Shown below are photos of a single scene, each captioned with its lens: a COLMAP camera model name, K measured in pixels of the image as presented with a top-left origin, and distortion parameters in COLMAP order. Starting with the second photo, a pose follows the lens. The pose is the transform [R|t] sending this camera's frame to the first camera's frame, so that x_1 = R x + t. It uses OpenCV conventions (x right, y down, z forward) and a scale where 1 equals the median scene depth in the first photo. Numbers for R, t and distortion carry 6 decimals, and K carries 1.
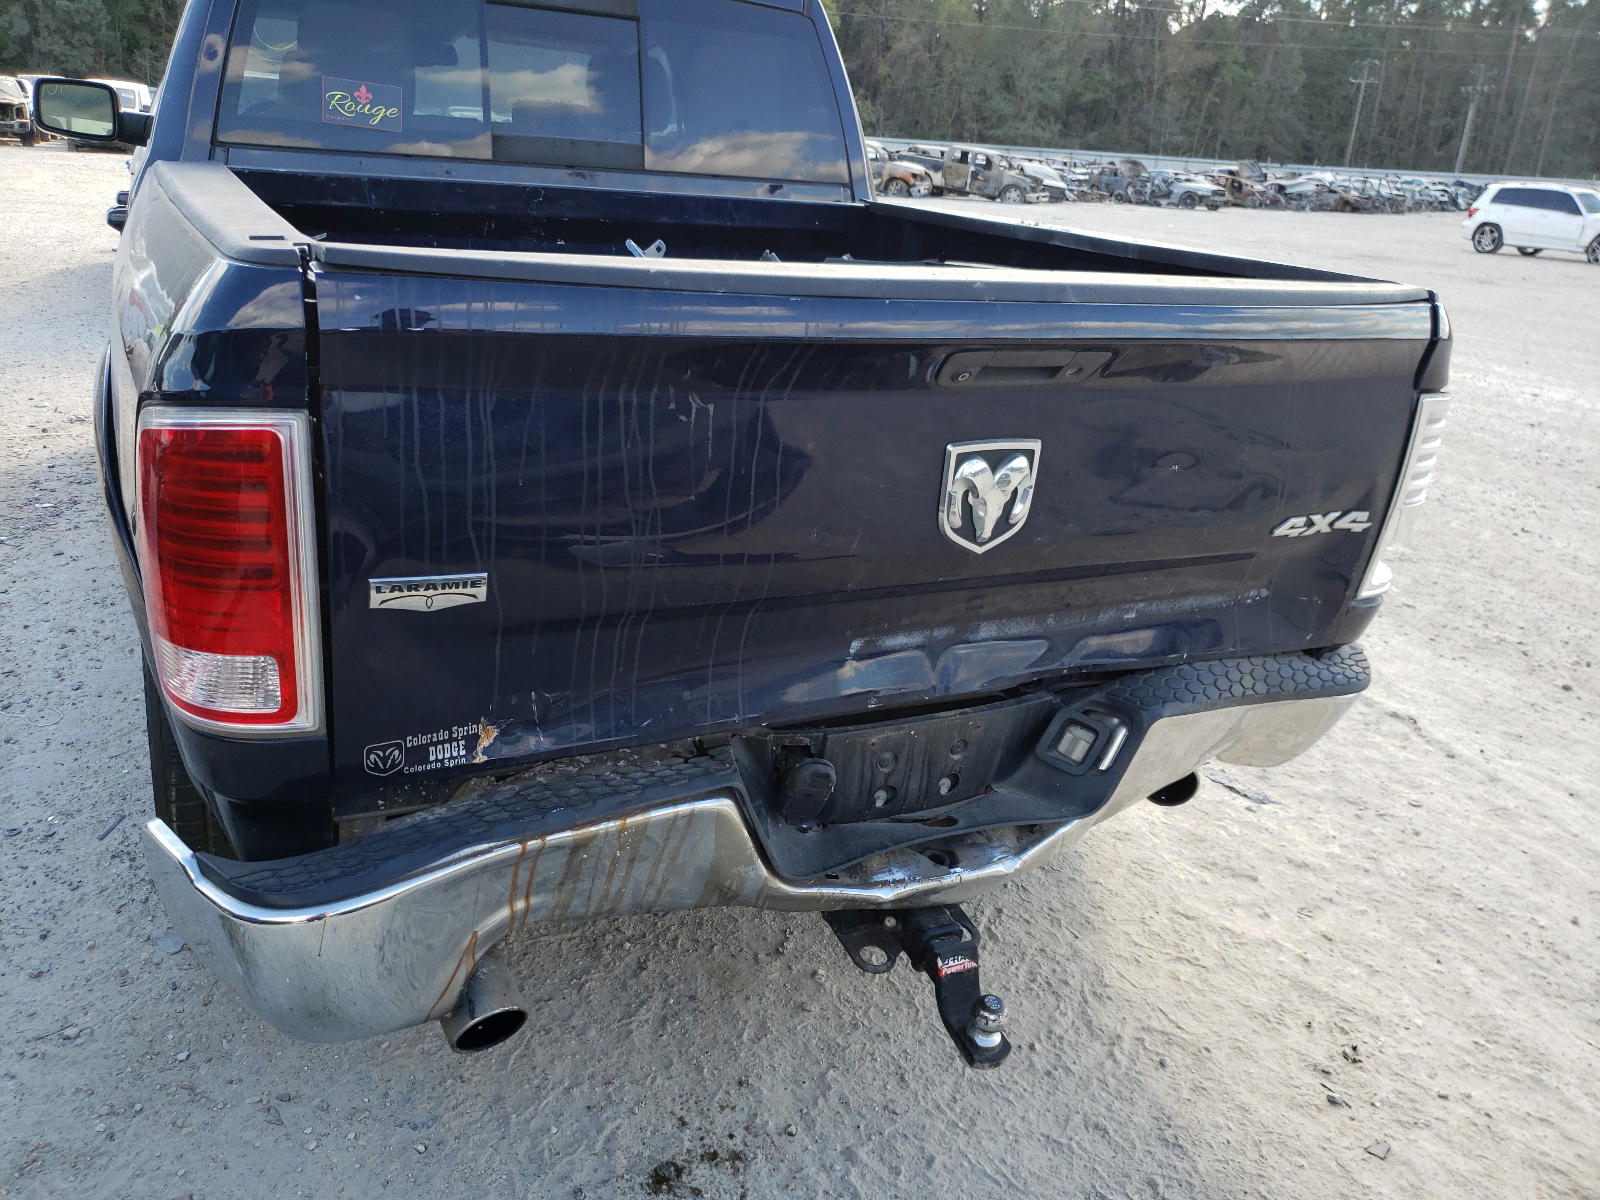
lens RADIAL K [[1276.5, 0, 793.1], [0, 1276.5, 597.9], [0, 0, 1]] dist [0.003171, 0.006410]
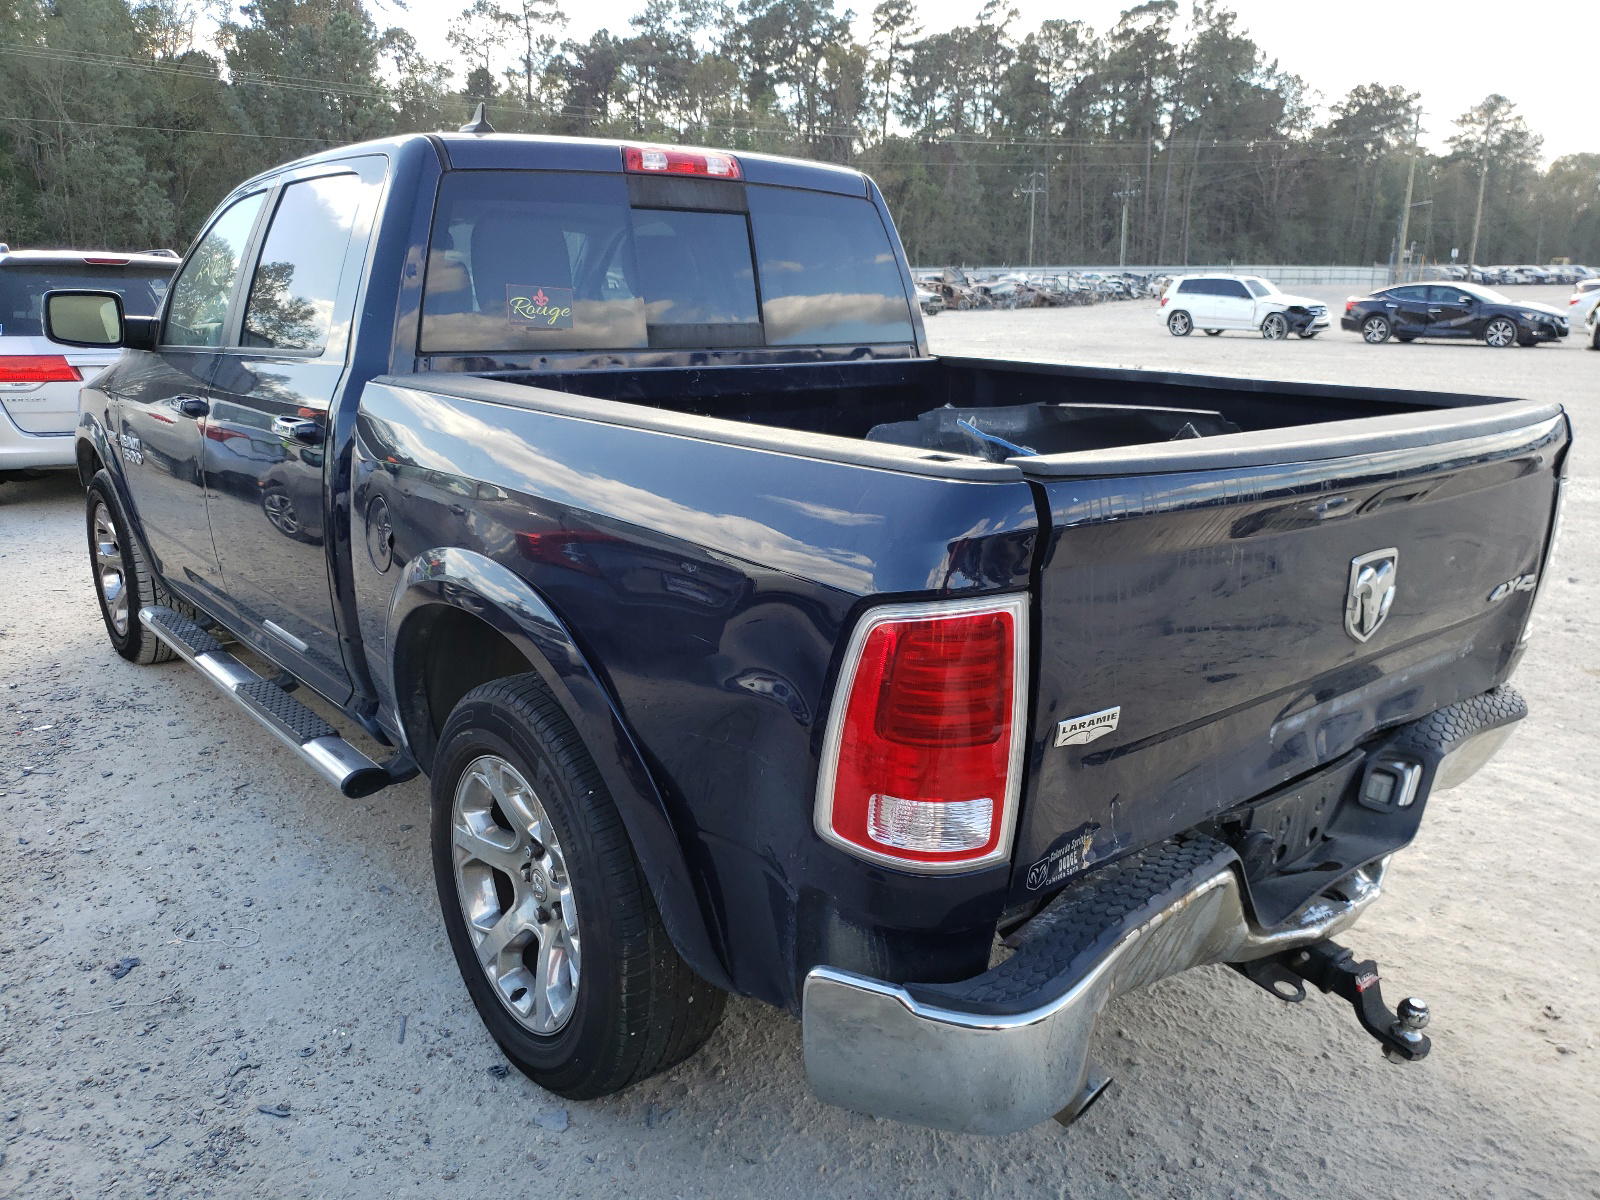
lens RADIAL K [[1256.2, 0, 856.4], [0, 1256.2, 601.2], [0, 0, 1]] dist [0.004036, 0.004140]
pose [[0.968751, -0.118967, 0.217645, -0.451288], [0.136819, 0.988202, -0.068829, -0.043313], [-0.206889, 0.096456, 0.973598, -0.079156]]
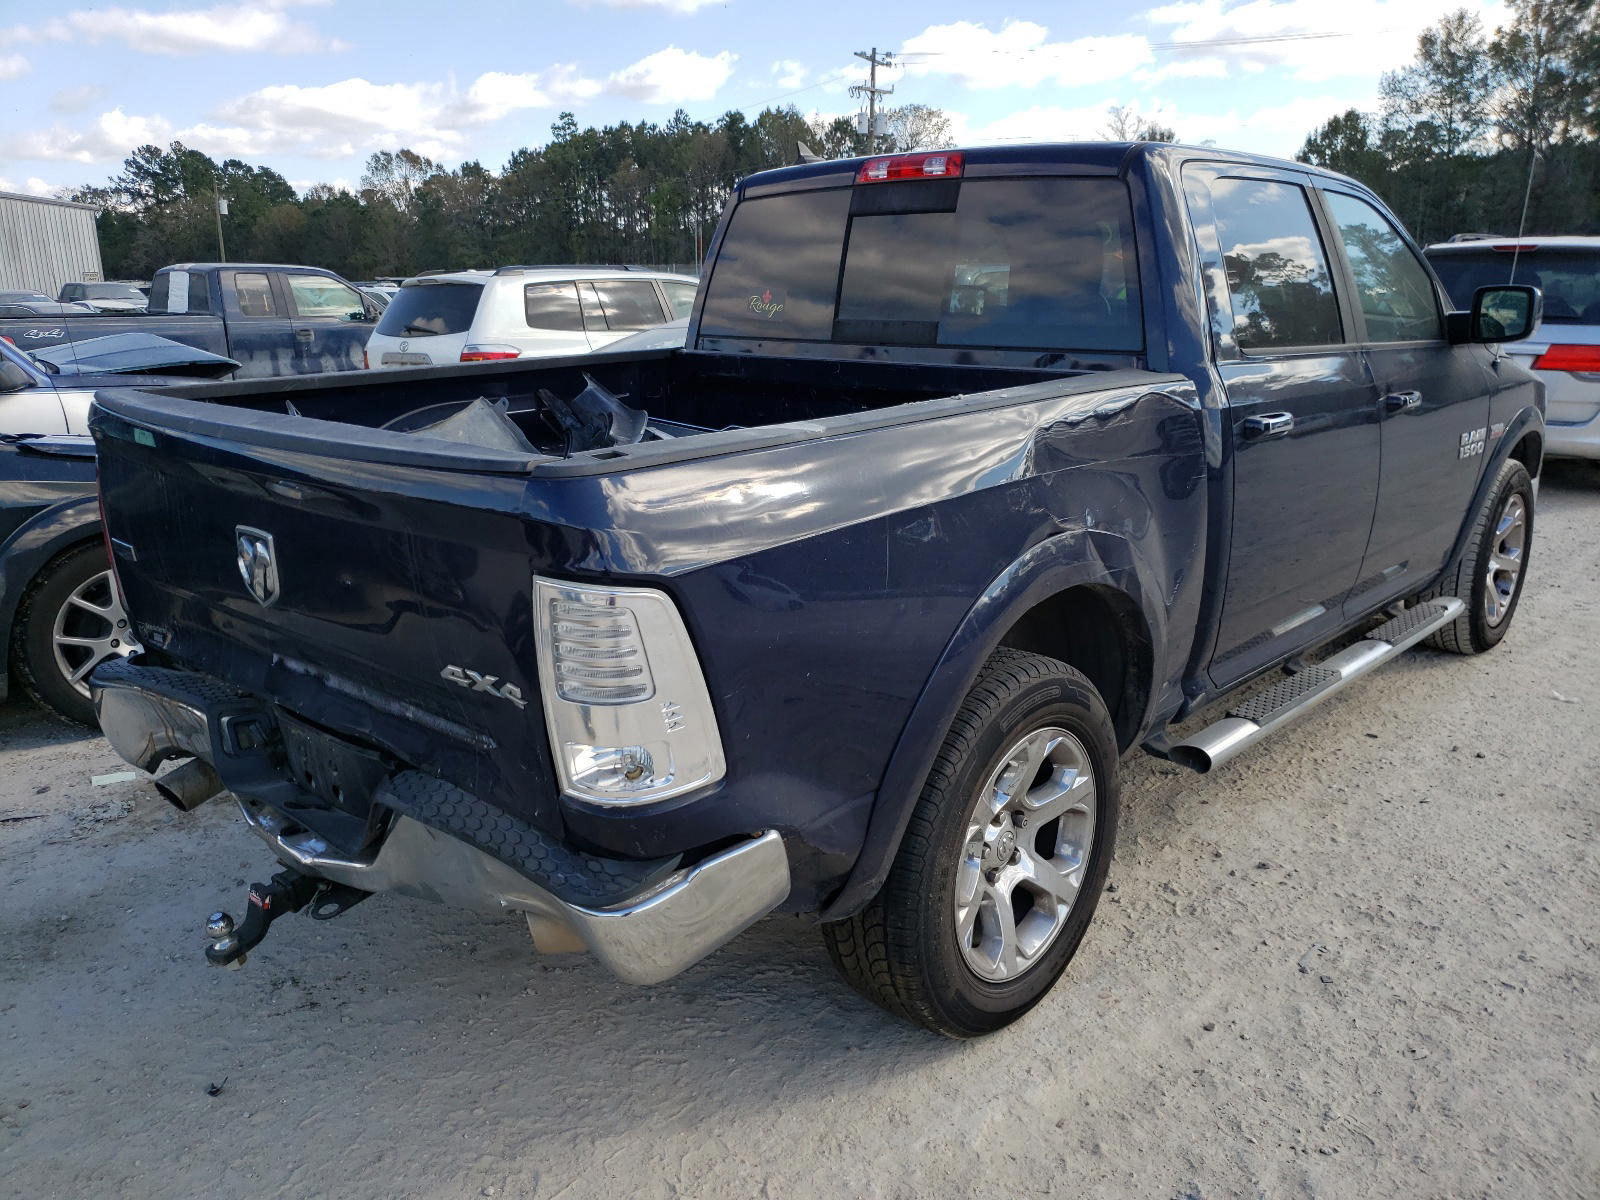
lens RADIAL K [[1276.5, 0, 793.1], [0, 1276.5, 597.9], [0, 0, 1]] dist [0.003171, 0.006410]
pose [[0.335428, 0.159468, -0.928471, 1.284153], [-0.275861, 0.958994, 0.065050, -0.231148], [0.900771, 0.234309, 0.365664, 0.765149]]
